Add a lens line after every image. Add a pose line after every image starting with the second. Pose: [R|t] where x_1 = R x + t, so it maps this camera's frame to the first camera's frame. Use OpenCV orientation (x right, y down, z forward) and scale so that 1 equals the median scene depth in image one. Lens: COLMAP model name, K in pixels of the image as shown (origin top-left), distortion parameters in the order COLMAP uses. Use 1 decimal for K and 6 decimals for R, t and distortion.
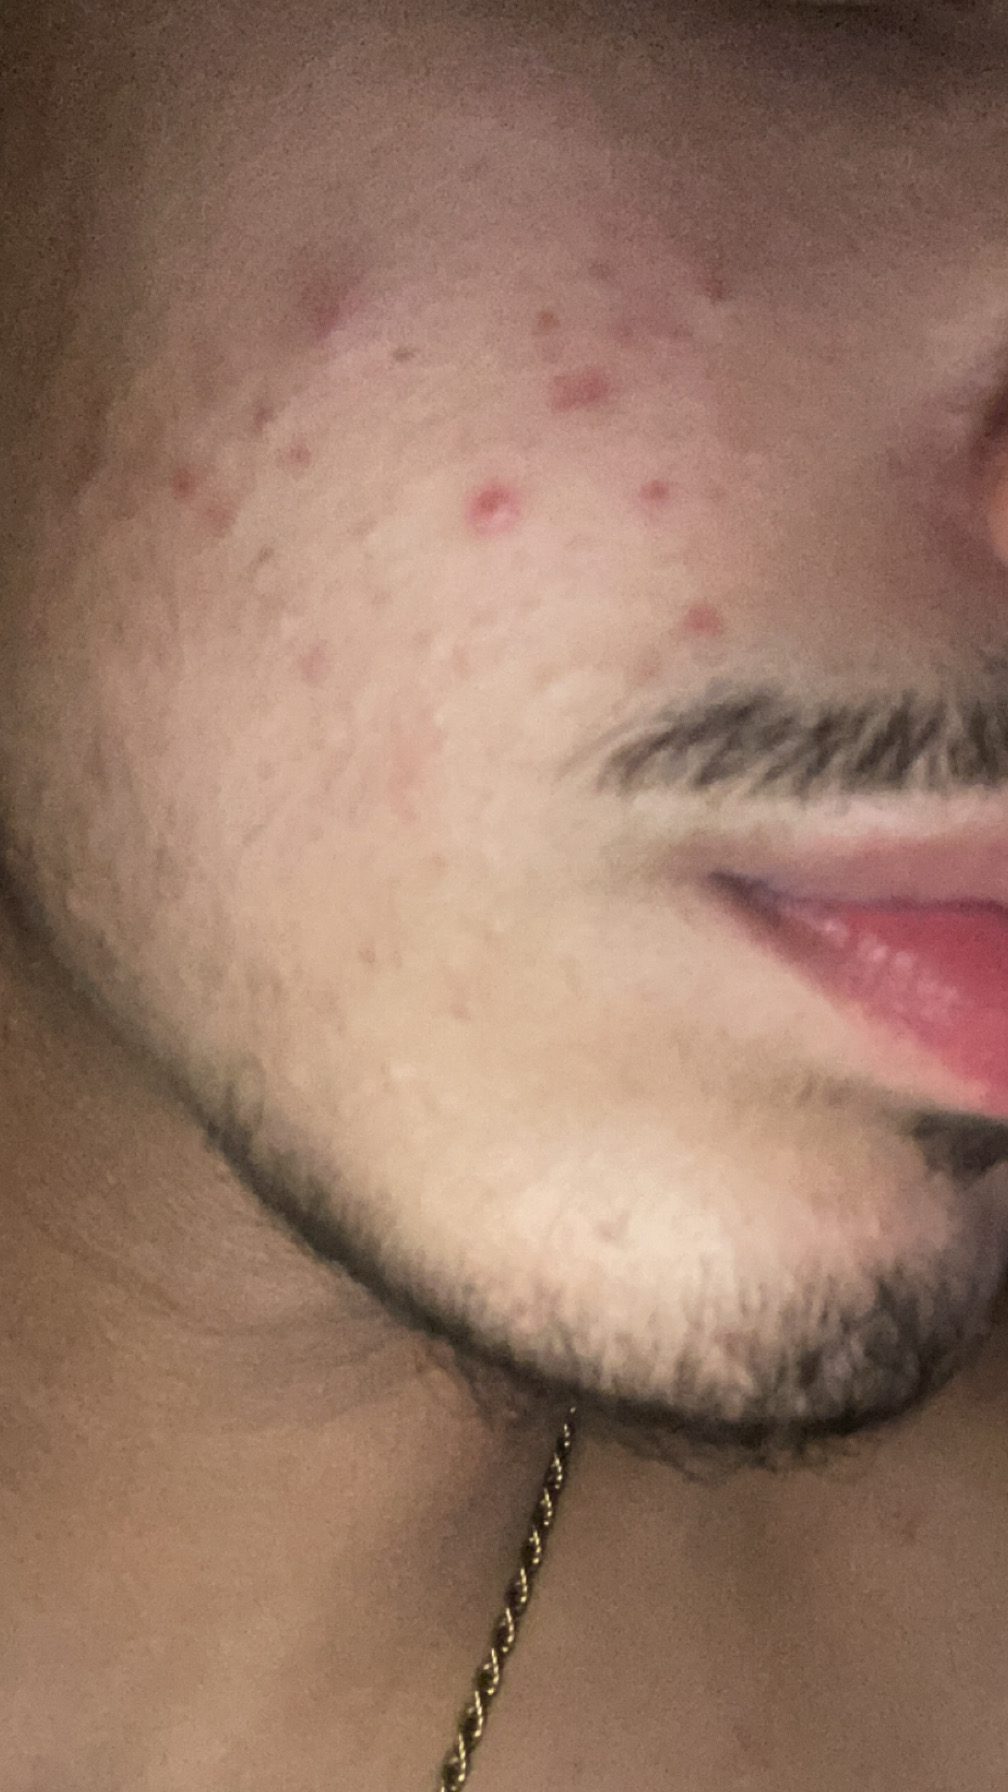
lens RADIAL K [[1649.9, 0, 504.0], [0, 1649.9, 895.7], [0, 0, 1]] dist [0.020611, 0.000000]
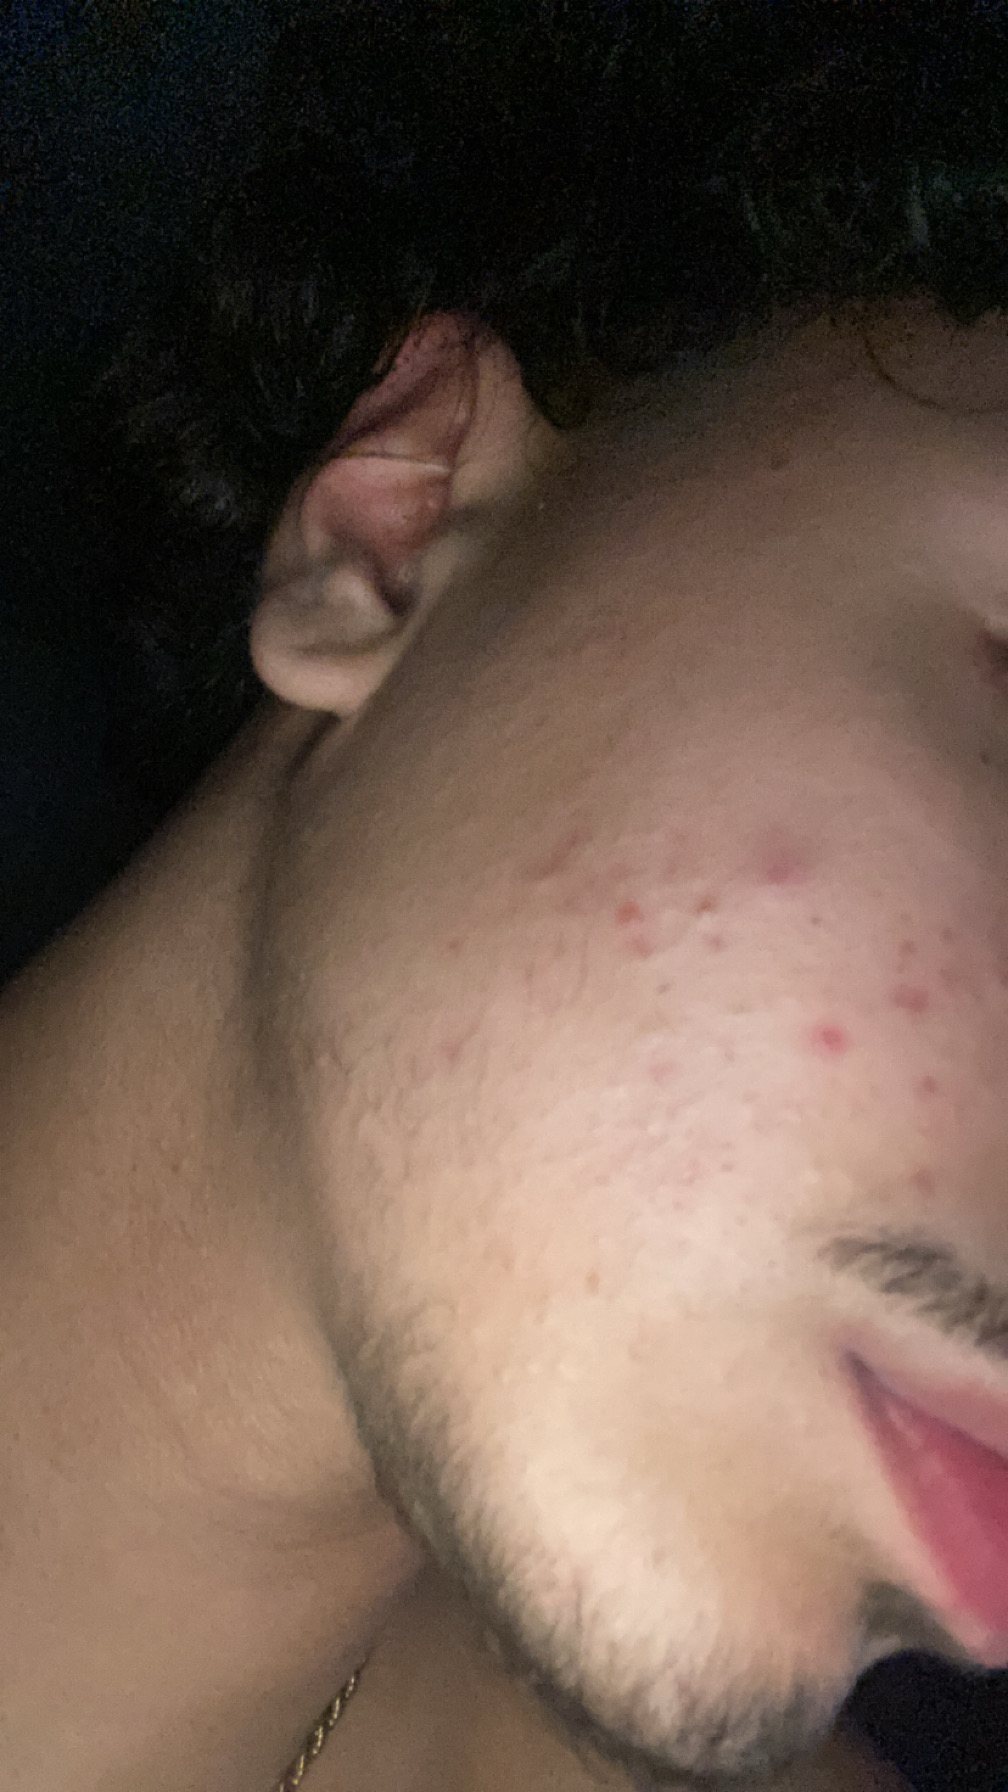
lens RADIAL K [[1236.8, 0, 503.6], [0, 1236.8, 896.7], [0, 0, 1]] dist [-0.004548, 0.000320]
pose [[0.876757, 0.479732, 0.033971, -0.337942], [-0.457542, 0.853793, -0.248381, 0.053443], [-0.148160, 0.202227, 0.968067, -0.027950]]
